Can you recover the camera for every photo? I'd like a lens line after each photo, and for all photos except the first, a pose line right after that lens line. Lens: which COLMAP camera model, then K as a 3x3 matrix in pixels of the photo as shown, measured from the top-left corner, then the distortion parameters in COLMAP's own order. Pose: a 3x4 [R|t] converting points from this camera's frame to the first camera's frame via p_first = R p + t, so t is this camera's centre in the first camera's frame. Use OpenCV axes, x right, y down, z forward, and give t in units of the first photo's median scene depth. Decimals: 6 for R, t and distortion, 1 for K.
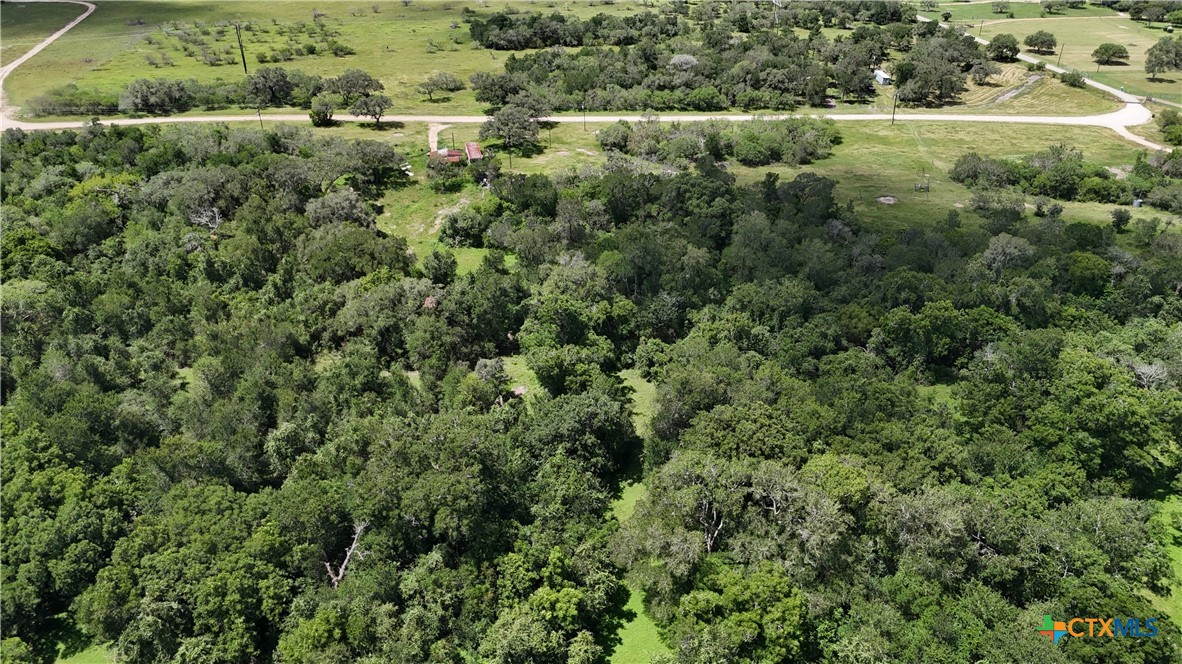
lens RADIAL K [[874.0, 0, 591.0], [0, 874.0, 332.0], [0, 0, 1]] dist [0.079665, -0.079955]
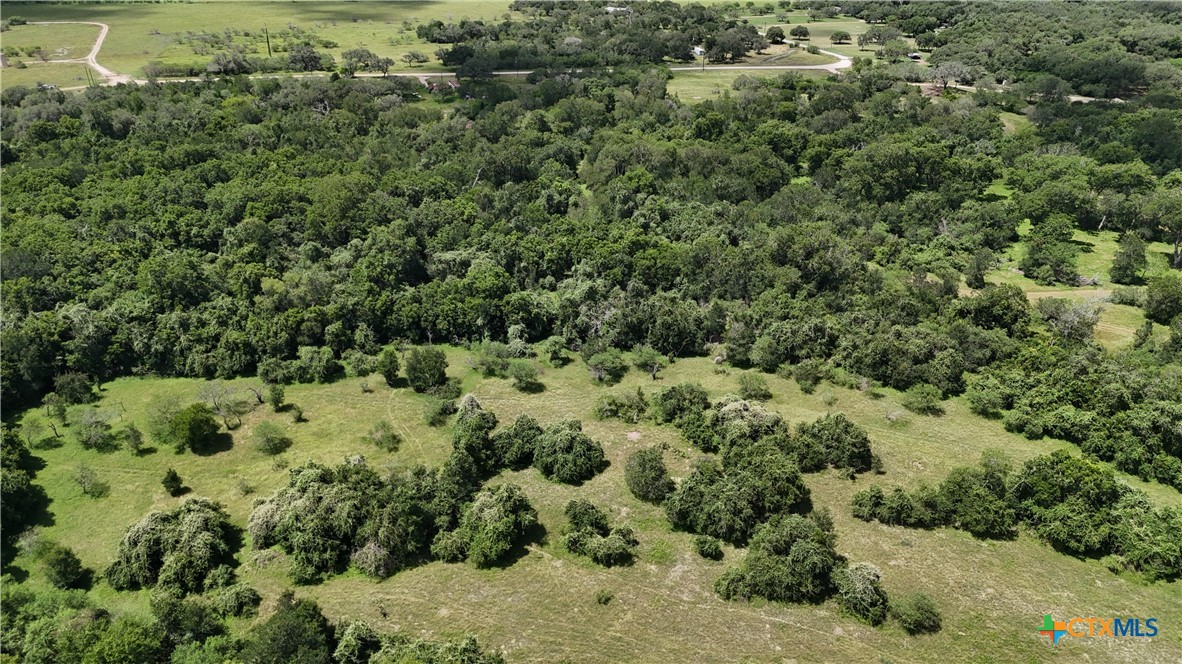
lens RADIAL K [[874.0, 0, 591.0], [0, 874.0, 332.0], [0, 0, 1]] dist [0.079665, -0.079955]
pose [[0.988389, -0.062489, 0.138499, -0.158381], [0.070004, 0.996290, -0.050064, 0.405557], [-0.134857, 0.059178, 0.989096, -0.724605]]
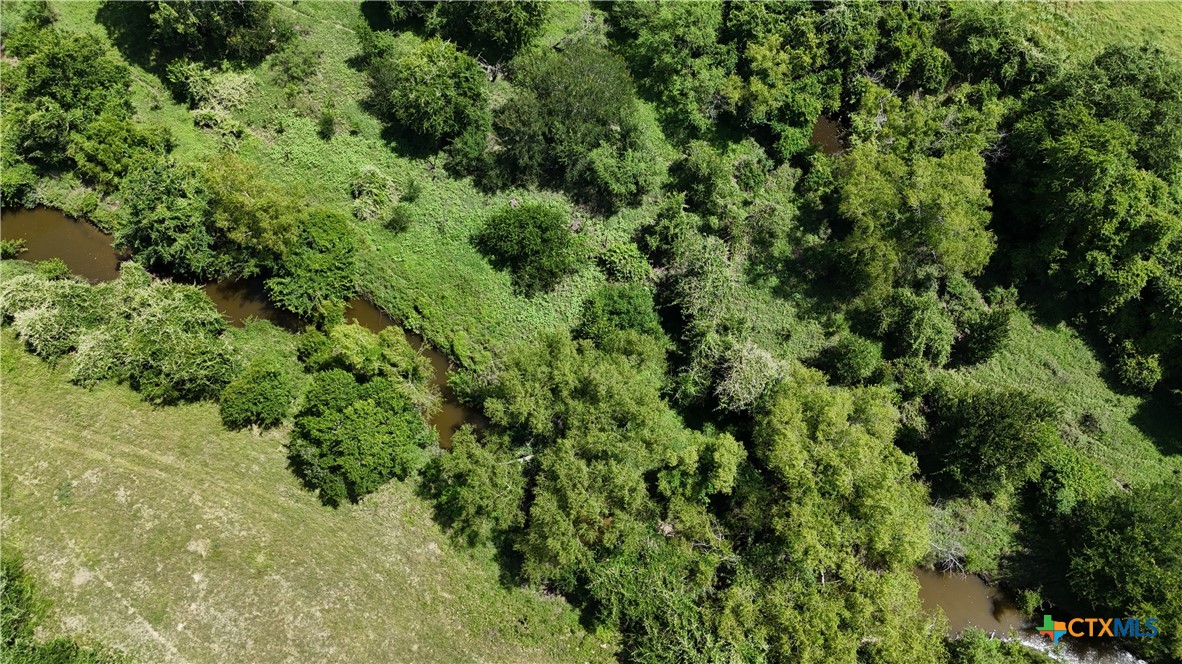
lens RADIAL K [[872.4, 0, 595.2], [0, 872.4, 343.4], [0, 0, 1]] dist [0.075210, -0.071839]
pose [[-0.985411, -0.153192, 0.074144, -0.141233], [0.089608, -0.096638, 0.991278, 0.279745], [-0.144691, 0.983460, 0.108956, -0.358066]]
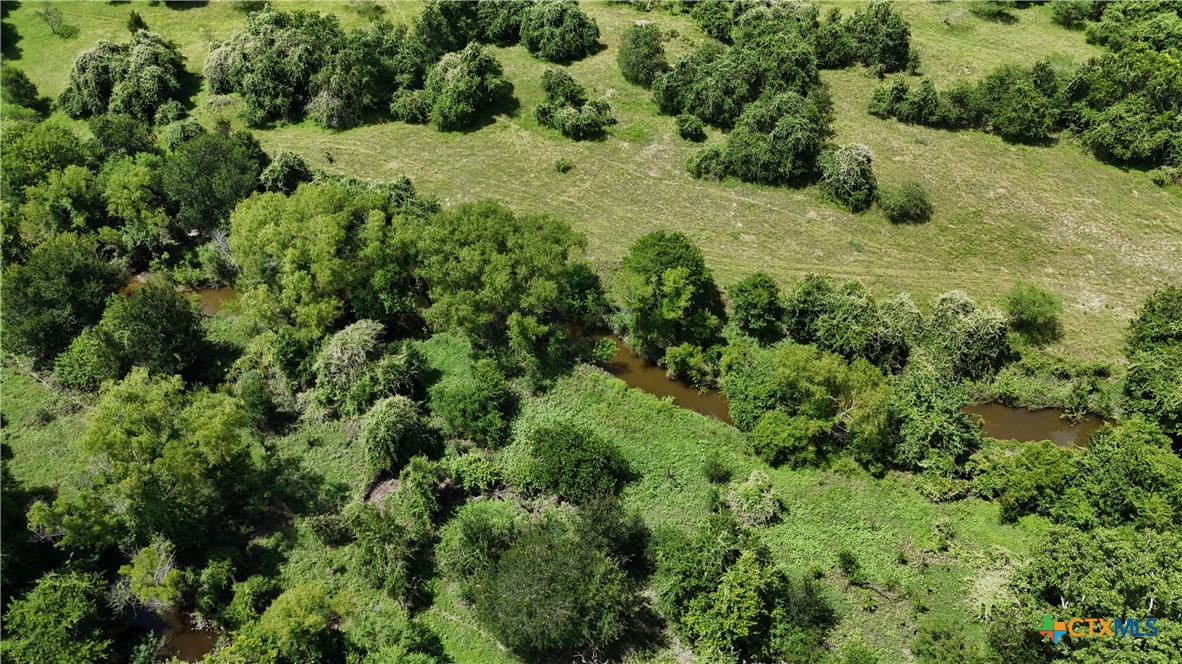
lens RADIAL K [[874.0, 0, 591.0], [0, 874.0, 332.0], [0, 0, 1]] dist [0.079665, -0.079955]
pose [[0.999829, -0.008653, 0.016323, -0.078972], [0.003893, 0.962378, 0.271686, 0.497841], [-0.018060, -0.271576, 0.962247, -0.685015]]
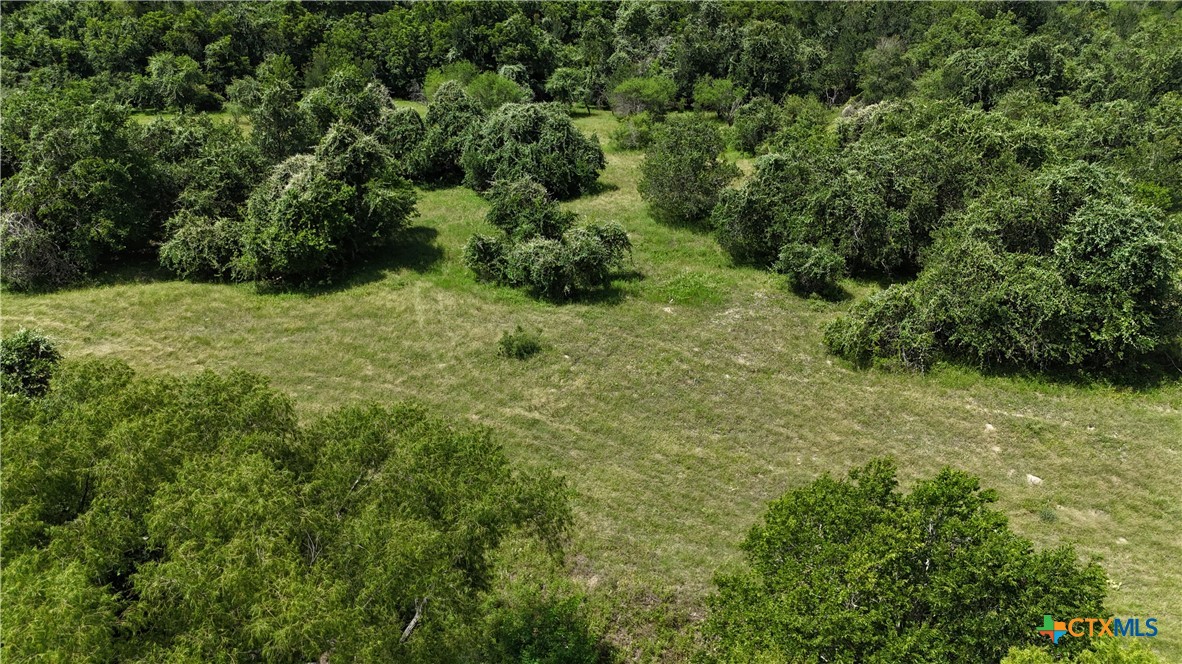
lens RADIAL K [[874.0, 0, 591.0], [0, 874.0, 332.0], [0, 0, 1]] dist [0.079665, -0.079955]
pose [[0.999845, -0.006784, 0.016219, -0.072712], [0.008098, 0.996569, -0.082372, 0.556325], [-0.015604, 0.082491, 0.996470, -0.380092]]
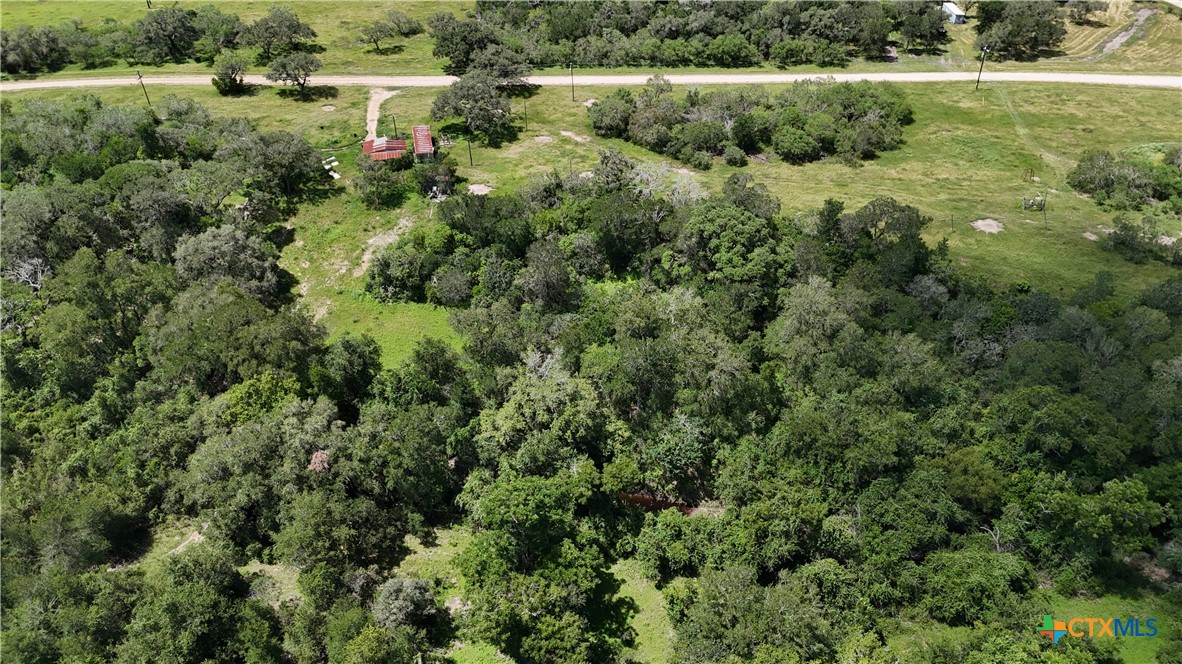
lens RADIAL K [[874.0, 0, 591.0], [0, 874.0, 332.0], [0, 0, 1]] dist [0.079665, -0.079955]
pose [[0.999992, -0.001552, -0.003688, 0.013621], [0.001978, 0.992950, 0.118518, -0.150778], [0.003478, -0.118524, 0.992945, 0.271116]]
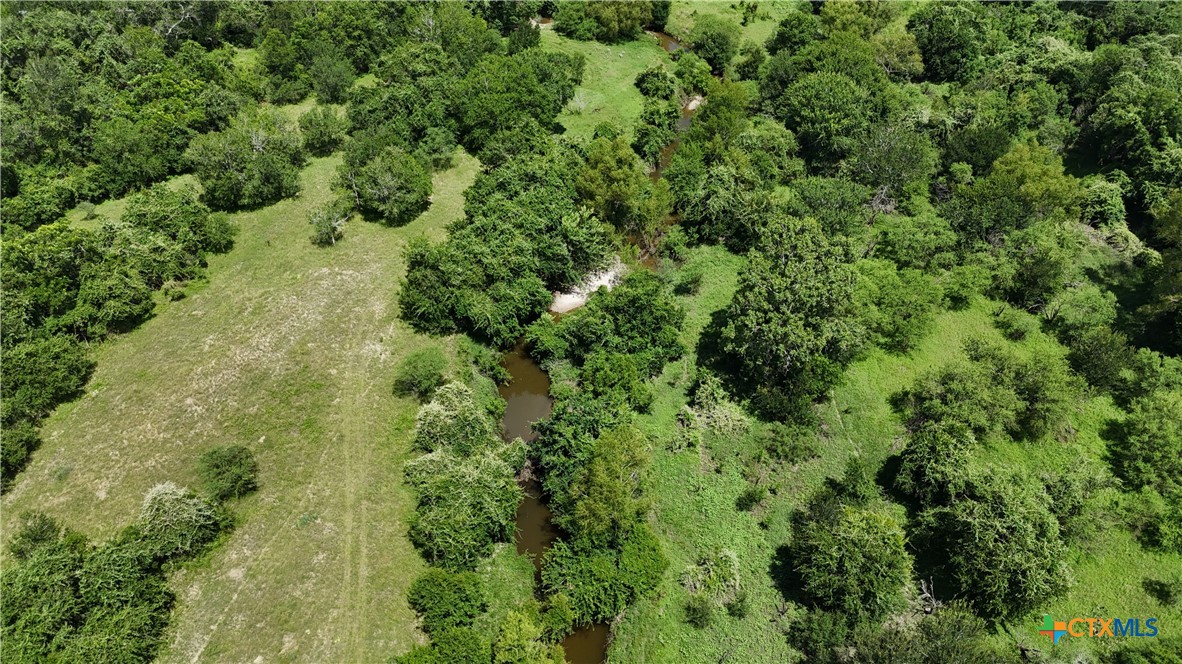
lens RADIAL K [[874.0, 0, 591.0], [0, 874.0, 332.0], [0, 0, 1]] dist [0.079665, -0.079955]
pose [[-0.313411, -0.594176, 0.740762, -0.191204], [0.464267, 0.584608, 0.665350, 0.349299], [-0.828390, 0.552439, 0.092633, -0.411658]]
